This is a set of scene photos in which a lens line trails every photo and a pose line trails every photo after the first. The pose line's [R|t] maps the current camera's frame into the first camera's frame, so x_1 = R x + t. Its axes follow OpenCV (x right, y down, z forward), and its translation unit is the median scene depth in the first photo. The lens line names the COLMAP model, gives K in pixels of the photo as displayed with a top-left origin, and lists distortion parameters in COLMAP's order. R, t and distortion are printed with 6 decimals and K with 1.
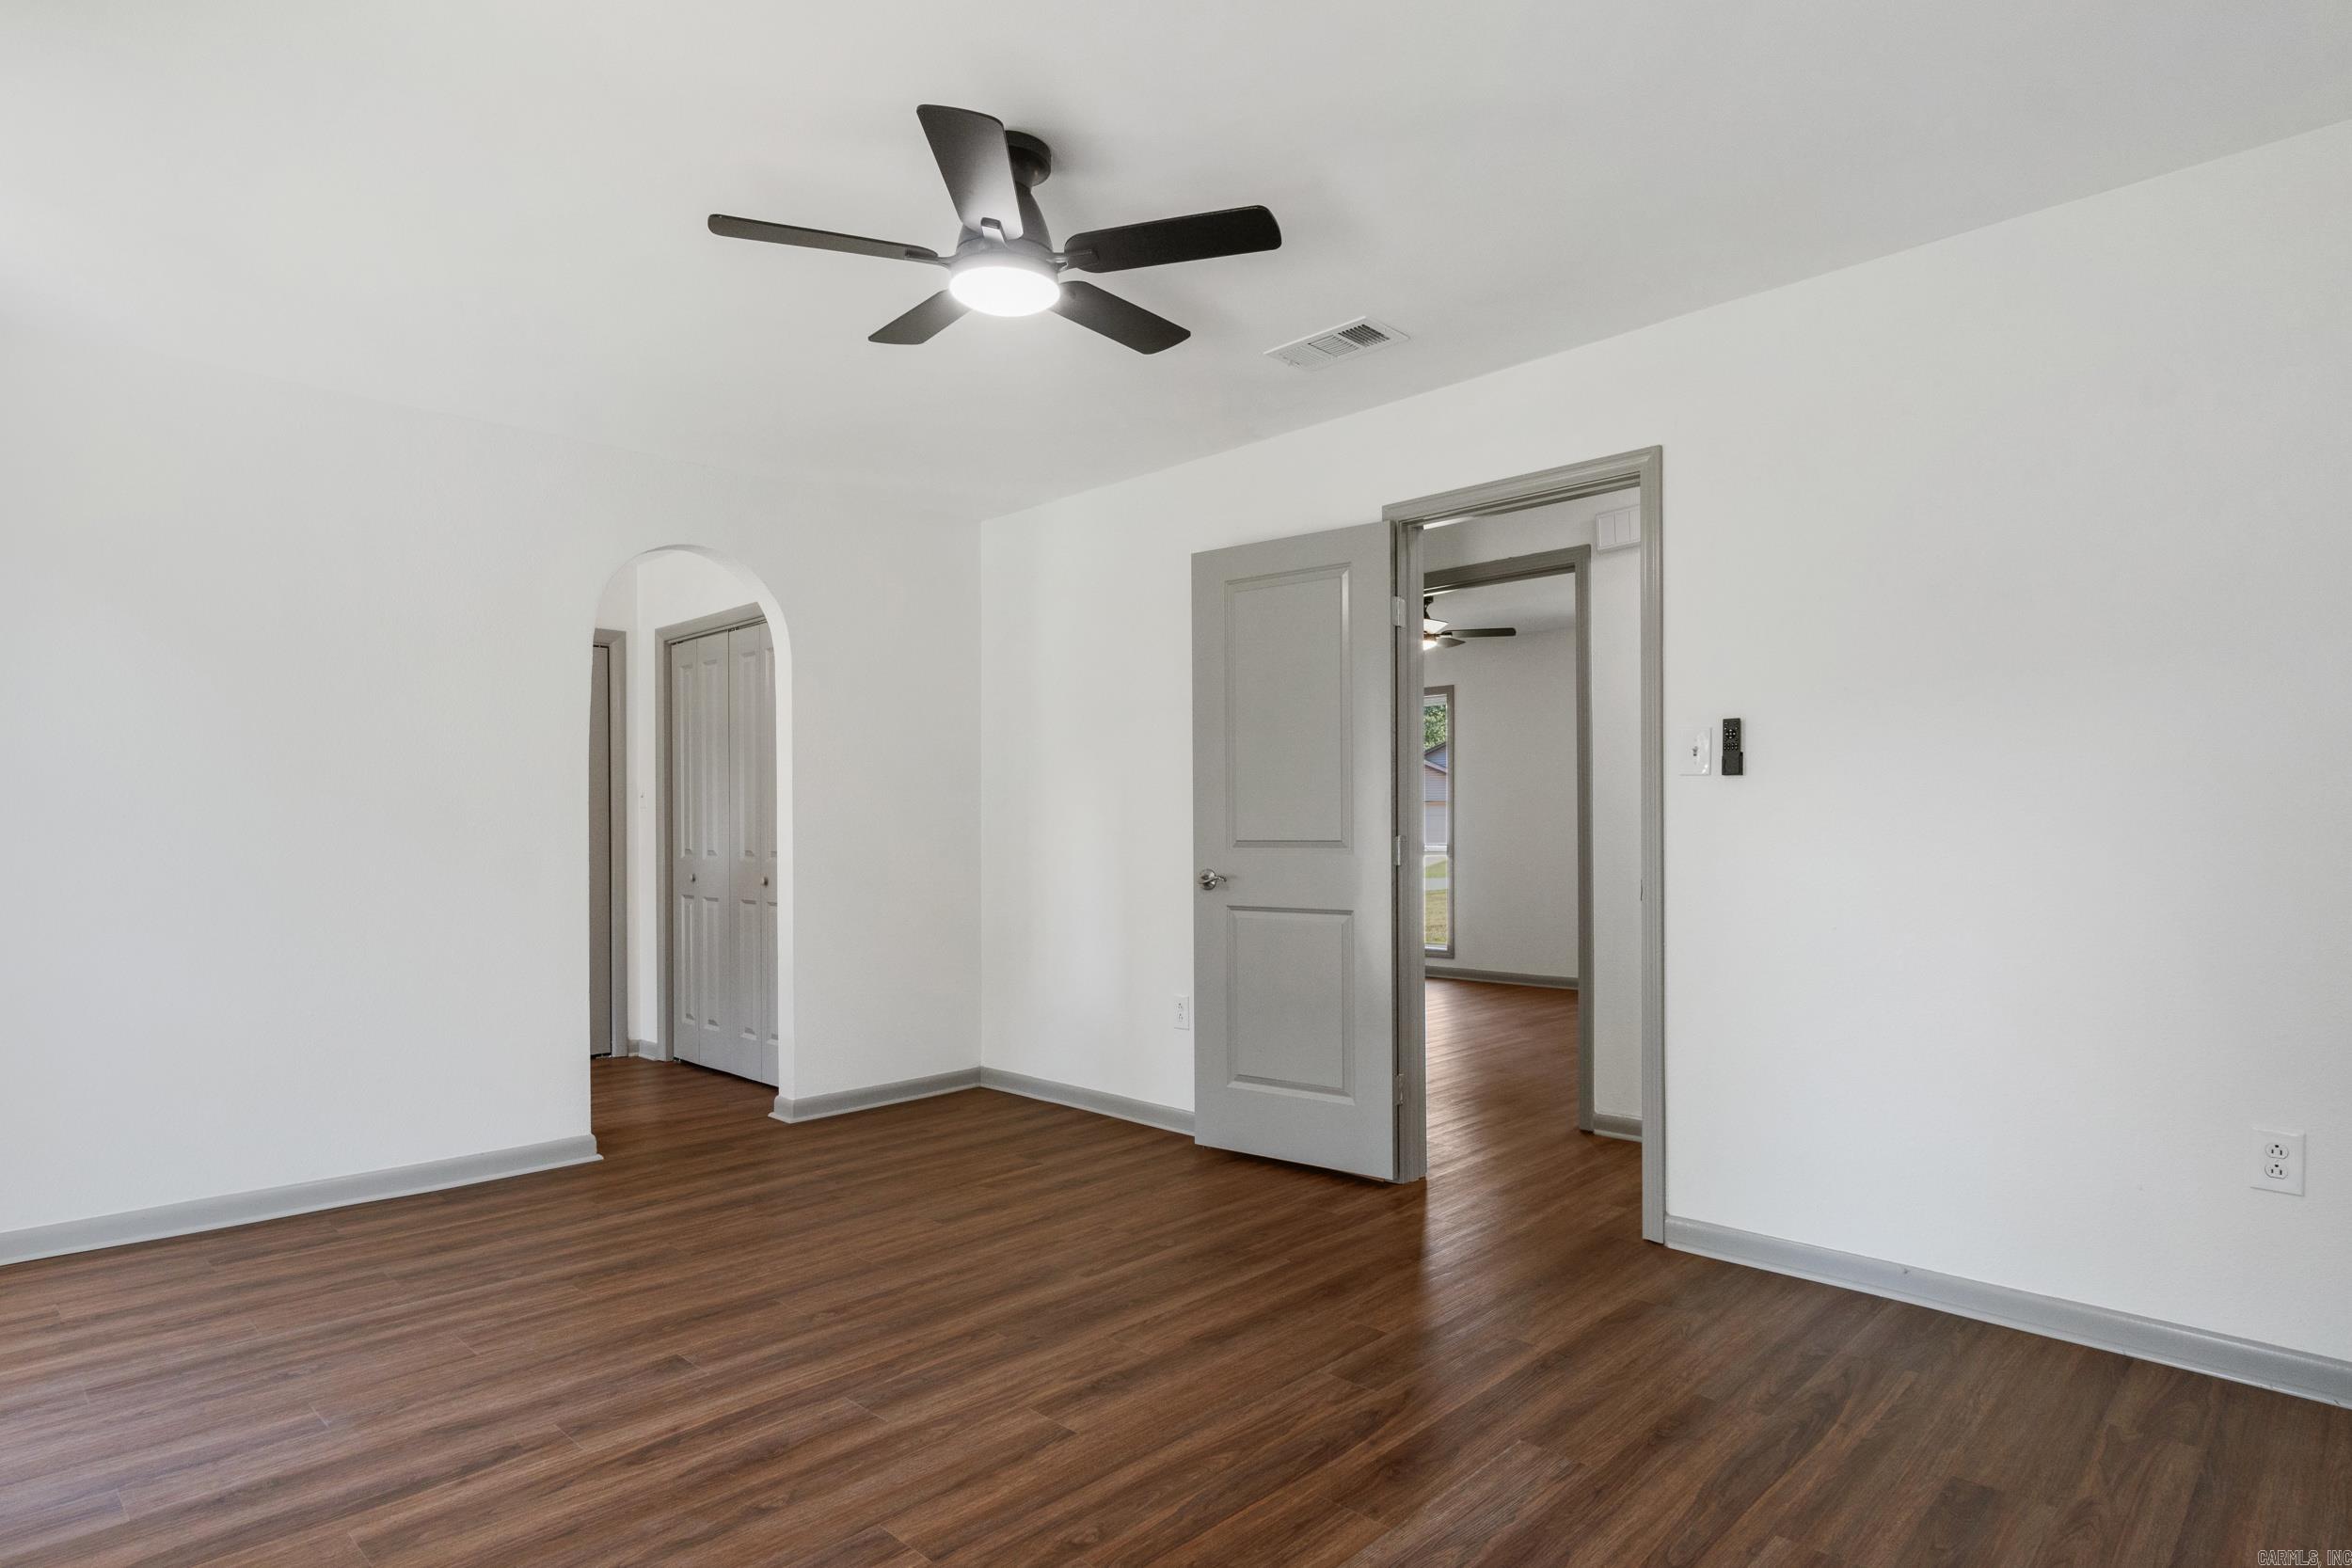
lens RADIAL K [[1270.8, 0, 1170.0], [0, 1270.8, 818.1], [0, 0, 1]] dist [0.006024, 0.001163]
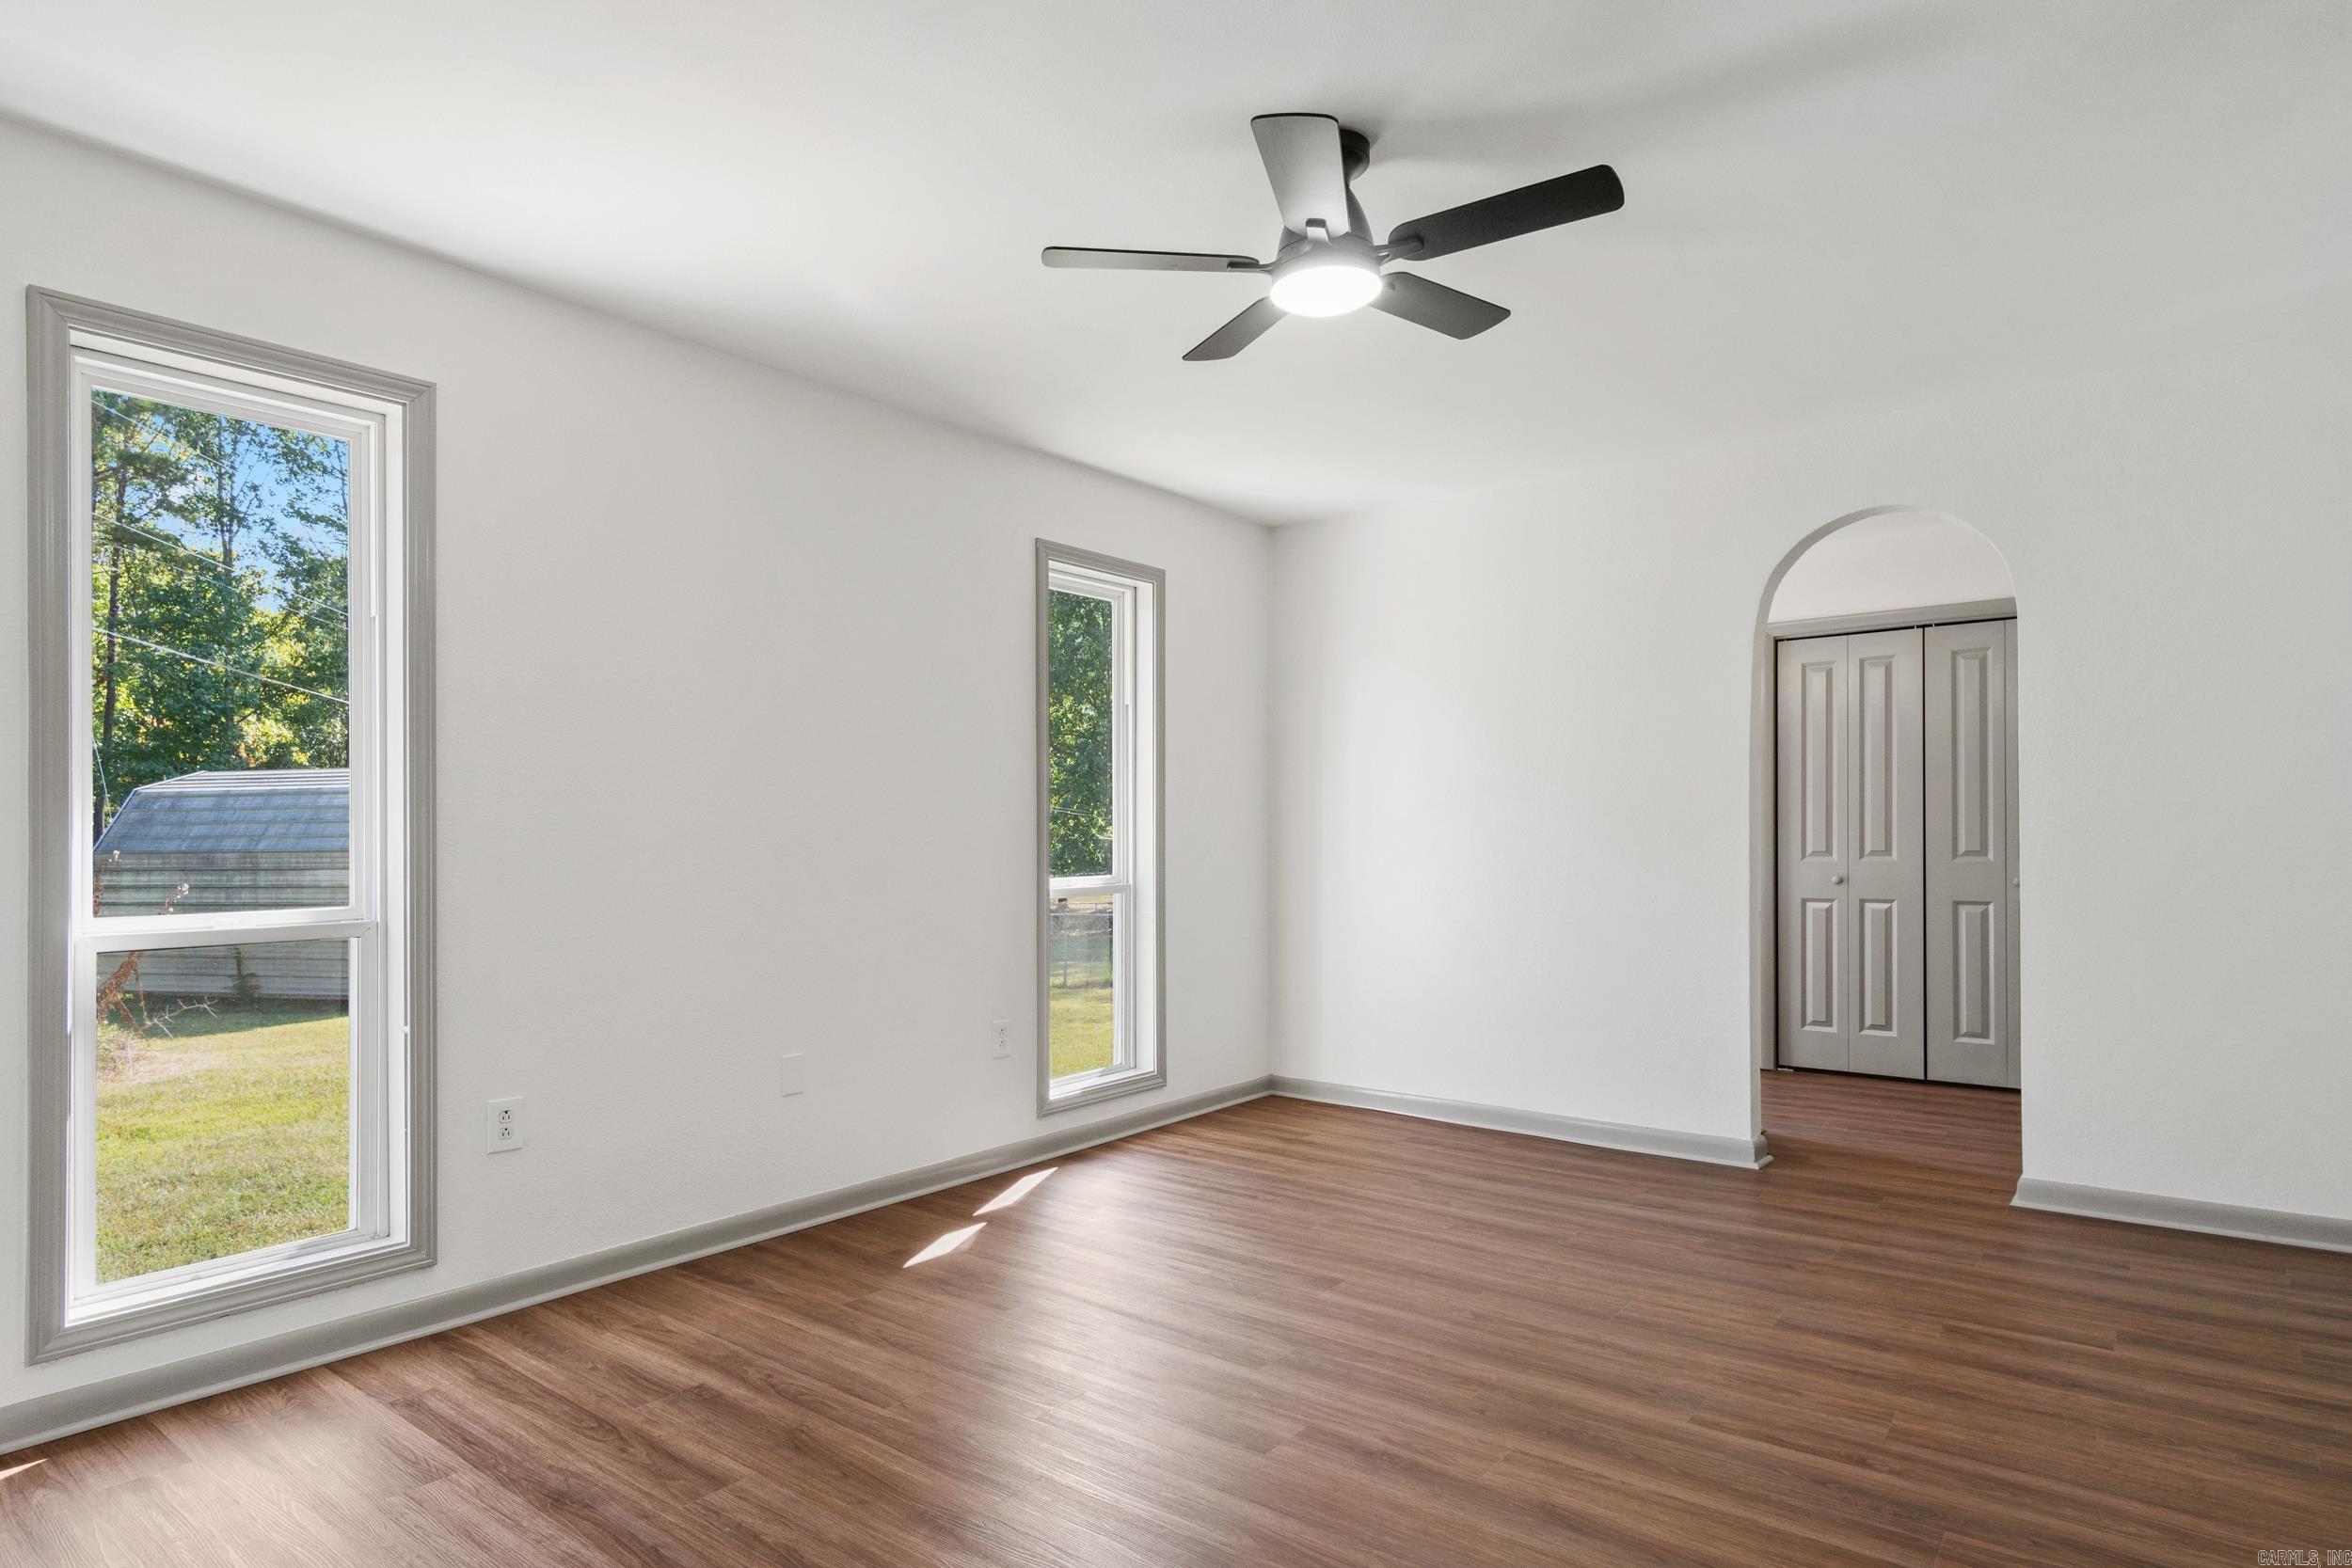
lens RADIAL K [[1283.0, 0, 1172.8], [0, 1283.0, 814.8], [0, 0, 1]] dist [0.004864, 0.000528]
pose [[0.109167, -0.015324, -0.993905, 0.708023], [0.012986, 0.999818, -0.013989, 0.005290], [0.993939, -0.011379, 0.109346, 0.648941]]
